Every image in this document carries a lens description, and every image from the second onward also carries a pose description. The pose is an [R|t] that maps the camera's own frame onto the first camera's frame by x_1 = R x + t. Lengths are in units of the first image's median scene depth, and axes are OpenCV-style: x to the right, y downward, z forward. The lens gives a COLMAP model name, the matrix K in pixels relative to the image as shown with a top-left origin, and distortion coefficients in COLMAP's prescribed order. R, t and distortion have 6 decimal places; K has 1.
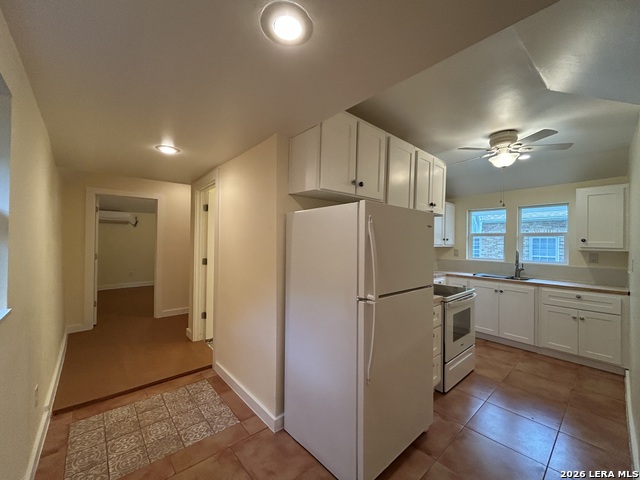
lens RADIAL K [[261.0, 0, 323.6], [0, 261.0, 238.6], [0, 0, 1]] dist [0.007509, 0.000120]
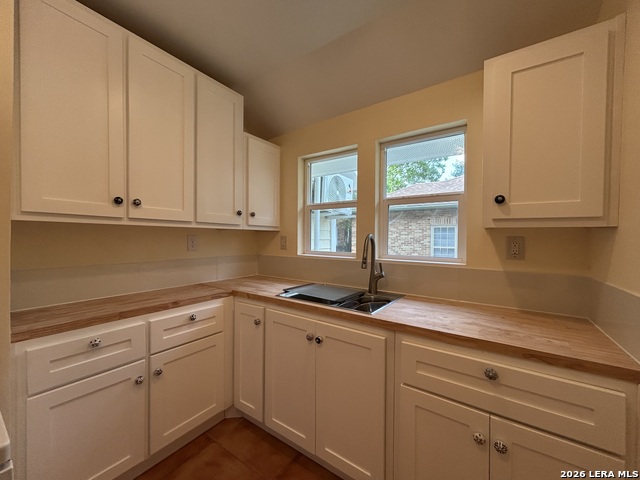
lens RADIAL K [[261.0, 0, 322.4], [0, 261.0, 239.1], [0, 0, 1]] dist [0.007509, 0.000120]
pose [[0.969292, -0.010557, 0.245686, 0.611128], [0.004841, 0.999704, 0.023857, 0.047357], [-0.245865, -0.021935, 0.969056, 0.655232]]
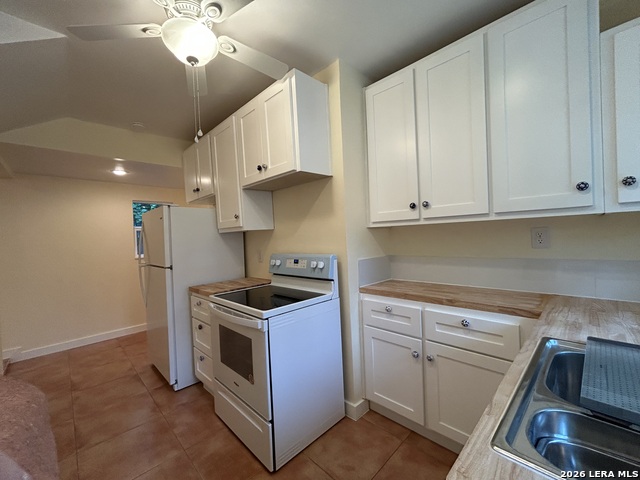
lens RADIAL K [[261.0, 0, 321.1], [0, 261.0, 241.8], [0, 0, 1]] dist [0.007509, 0.000120]
pose [[0.066641, -0.002507, -0.997774, 0.879603], [0.052194, 0.998637, 0.000976, 0.055321], [0.996411, -0.052143, 0.066681, 0.894469]]
